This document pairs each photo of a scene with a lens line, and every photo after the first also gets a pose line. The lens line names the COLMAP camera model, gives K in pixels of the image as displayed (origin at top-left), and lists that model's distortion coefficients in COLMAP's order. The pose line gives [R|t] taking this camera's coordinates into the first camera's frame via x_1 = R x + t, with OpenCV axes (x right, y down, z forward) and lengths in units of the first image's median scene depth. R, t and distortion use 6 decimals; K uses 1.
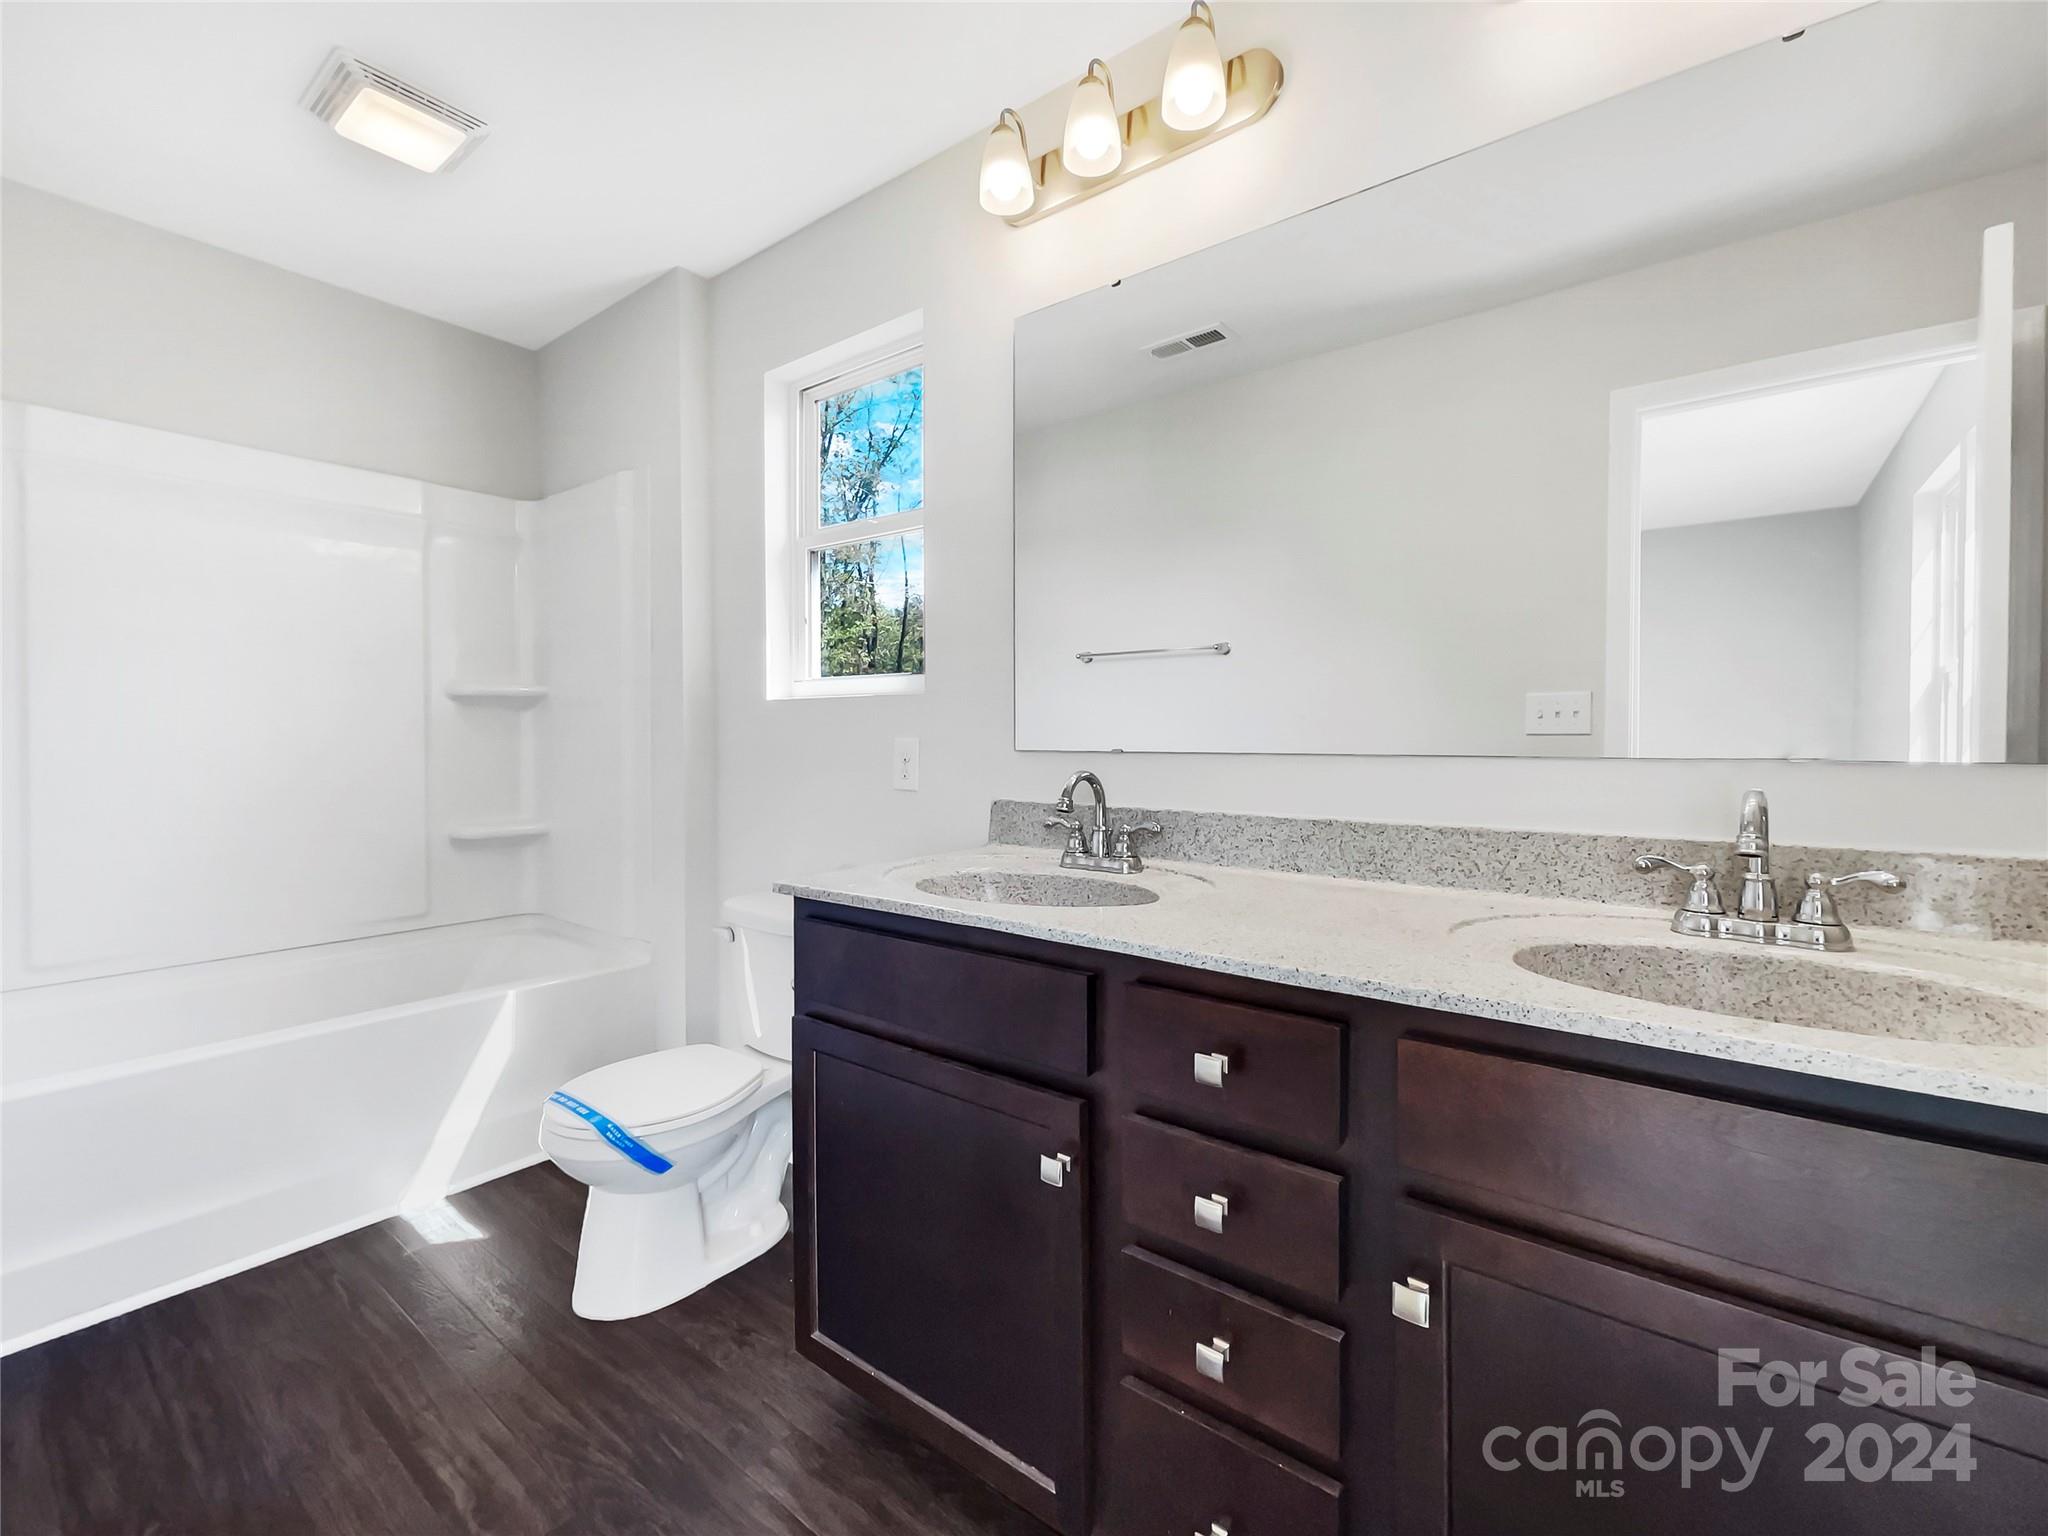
lens RADIAL K [[818.3, 0, 1025.2], [0, 818.3, 773.9], [0, 0, 1]] dist [0.014058, -0.000408]
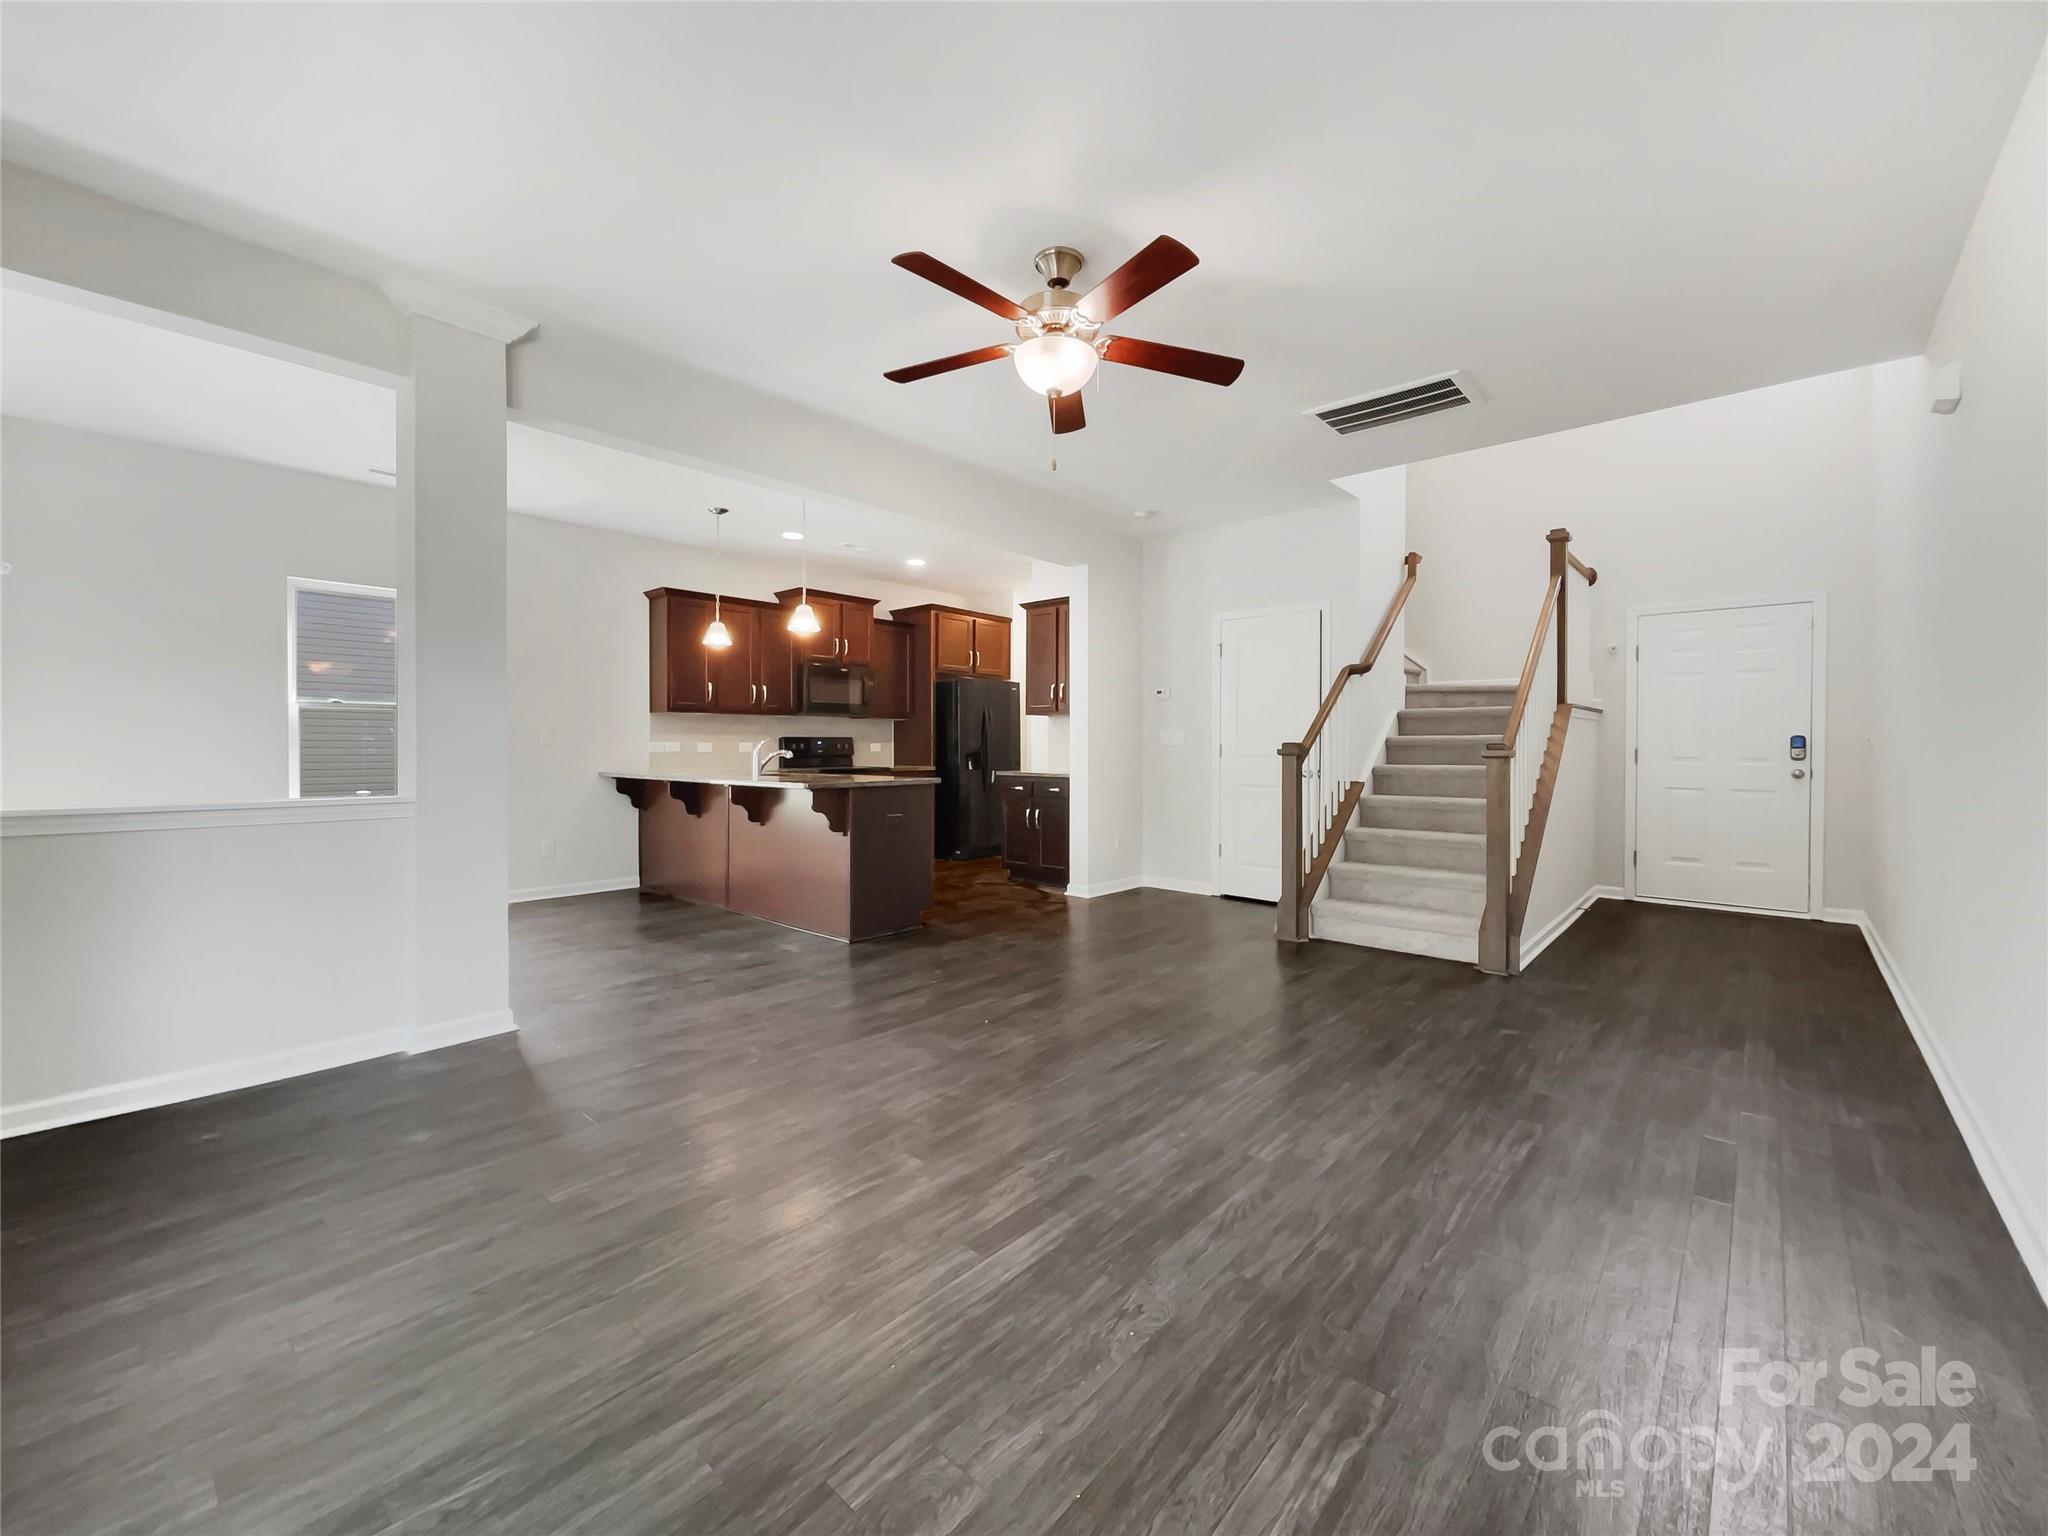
lens RADIAL K [[818.3, 0, 1002.5], [0, 818.3, 759.0], [0, 0, 1]] dist [0.014058, -0.000408]
pose [[0.112201, -0.009871, 0.993637, -1.769606], [0.024991, 0.999662, 0.007109, -0.048034], [-0.993371, 0.024034, 0.112410, 1.290746]]
